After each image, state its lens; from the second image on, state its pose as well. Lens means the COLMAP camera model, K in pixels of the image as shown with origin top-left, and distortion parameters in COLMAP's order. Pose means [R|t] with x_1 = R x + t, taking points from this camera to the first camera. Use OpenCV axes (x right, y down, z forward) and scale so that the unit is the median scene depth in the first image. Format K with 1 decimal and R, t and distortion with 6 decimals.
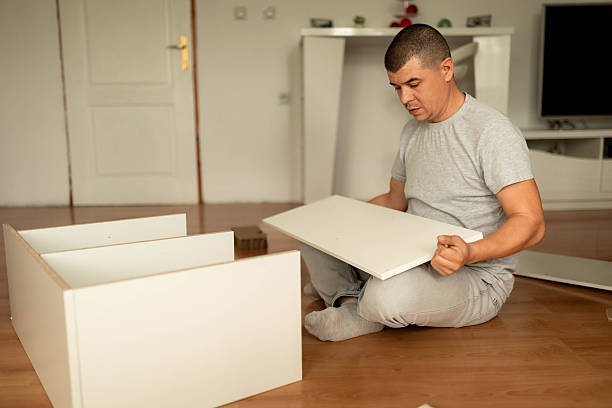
lens RADIAL K [[606.4, 0, 306.0], [0, 606.4, 204.0], [0, 0, 1]] dist [0.040733, -0.007917]
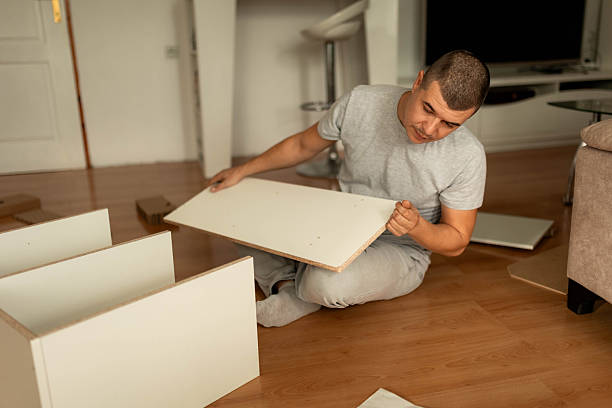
lens RADIAL K [[606.4, 0, 306.0], [0, 606.4, 204.0], [0, 0, 1]] dist [0.040733, -0.007917]
pose [[0.974782, -0.073339, 0.210764, -0.075845], [0.046909, 0.990693, 0.127773, -0.078087], [-0.218173, -0.114664, 0.969150, 0.004485]]
